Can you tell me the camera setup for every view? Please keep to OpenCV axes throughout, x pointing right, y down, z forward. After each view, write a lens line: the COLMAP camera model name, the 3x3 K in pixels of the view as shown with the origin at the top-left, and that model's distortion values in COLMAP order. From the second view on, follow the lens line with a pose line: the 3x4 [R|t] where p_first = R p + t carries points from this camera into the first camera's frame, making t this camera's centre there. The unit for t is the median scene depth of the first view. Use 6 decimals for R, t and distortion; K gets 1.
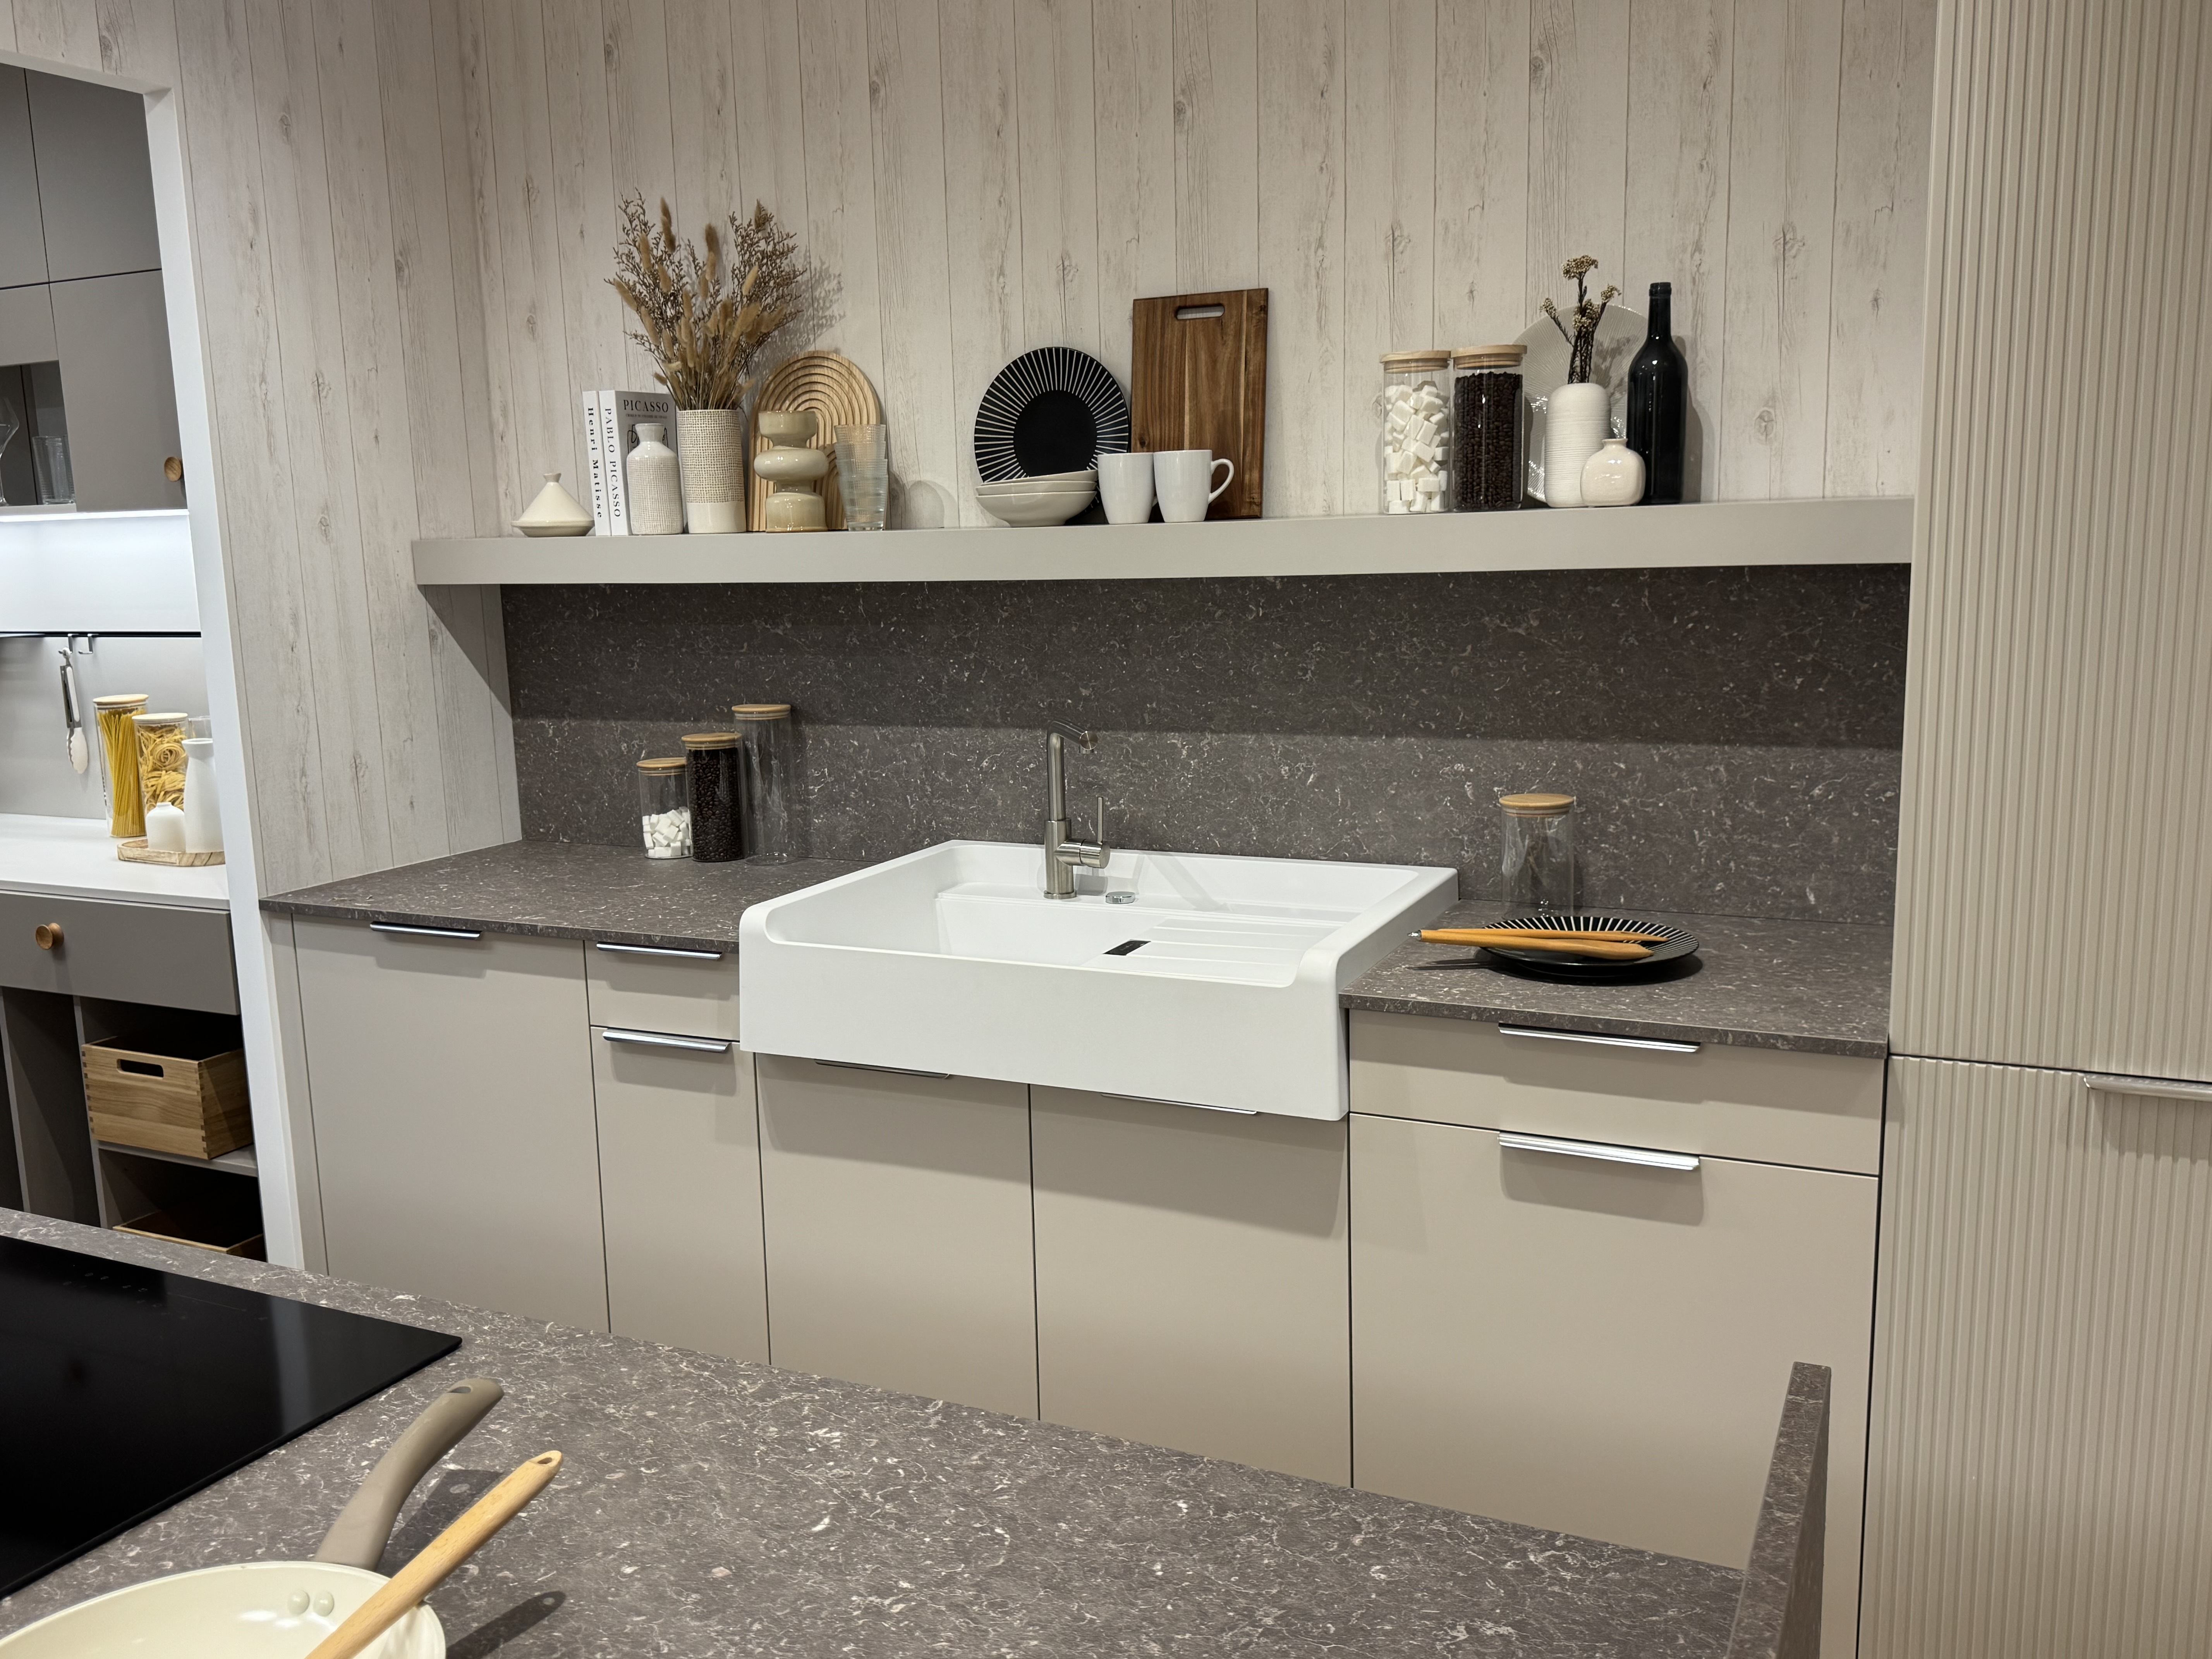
lens RADIAL K [[1824.9, 0, 1106.0], [0, 1824.9, 829.5], [0, 0, 1]] dist [0.132025, 0.000362]
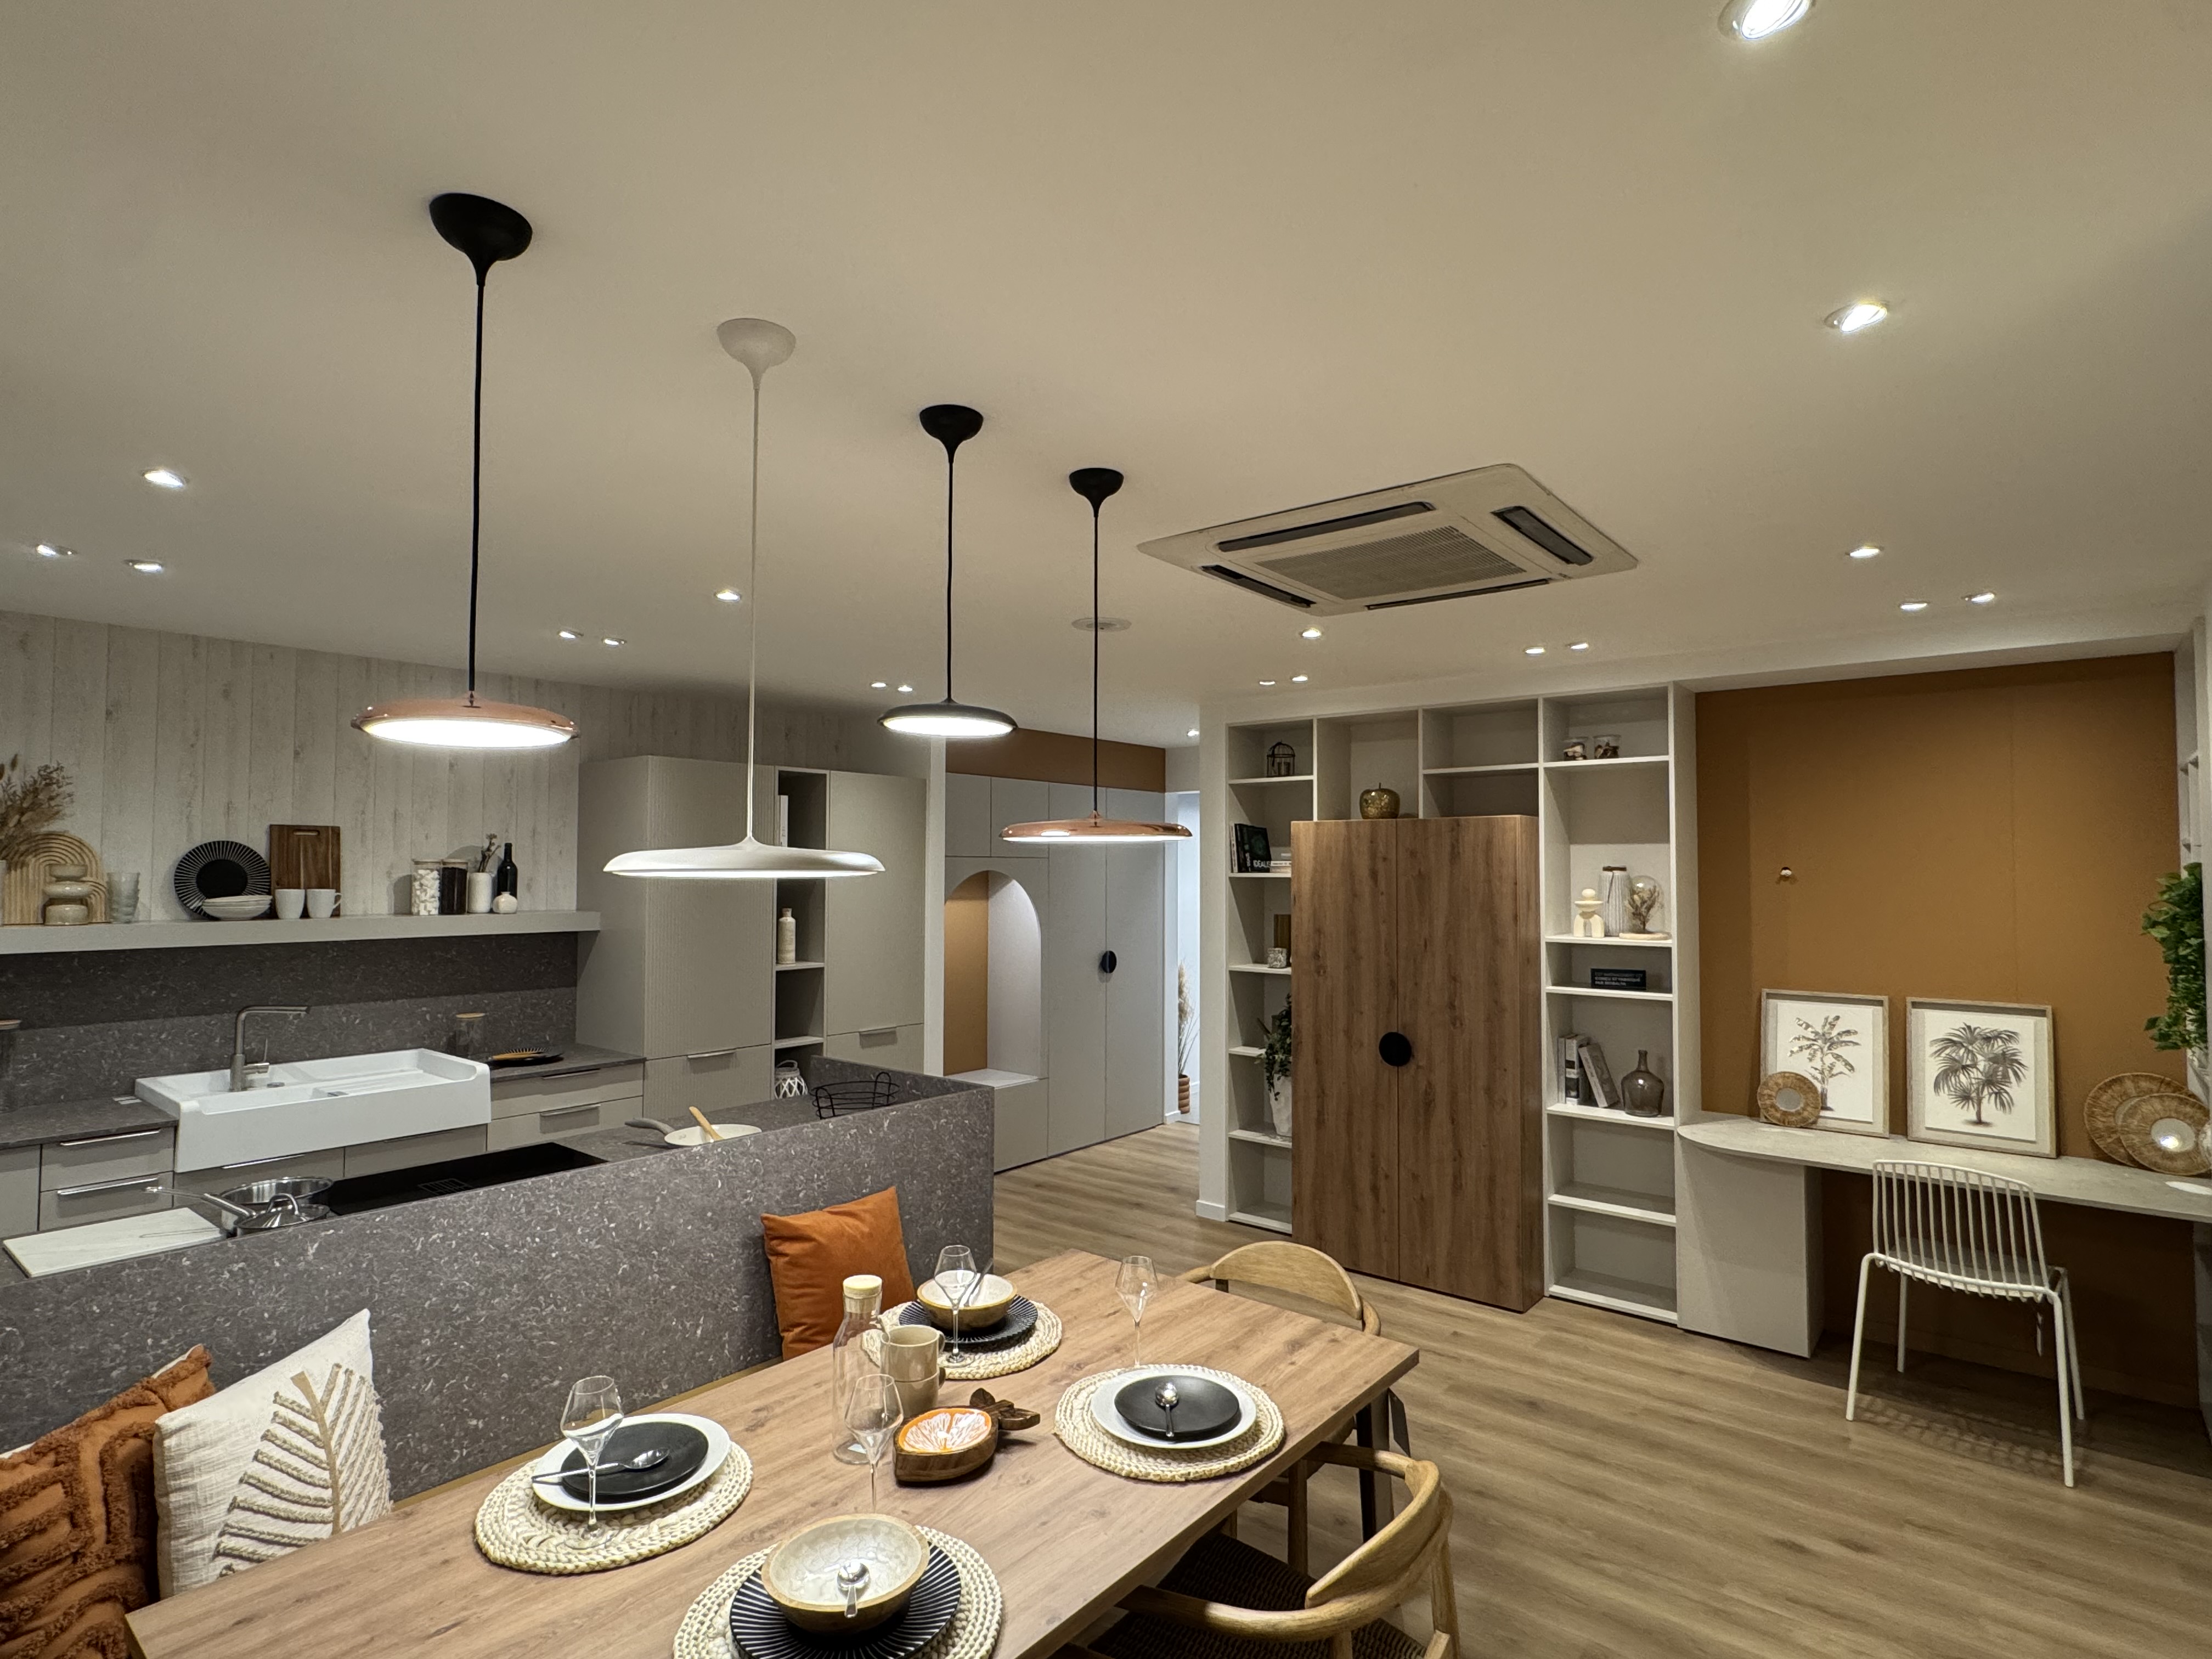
lens RADIAL K [[1129.2, 0, 1106.0], [0, 1129.2, 829.5], [0, 0, 1]] dist [-0.000388, 0.000019]
pose [[0.232545, 0.064209, 0.970464, -1.149540], [0.148457, 0.983782, -0.100664, 0.020828], [-0.961188, 0.167481, 0.219242, -0.337683]]
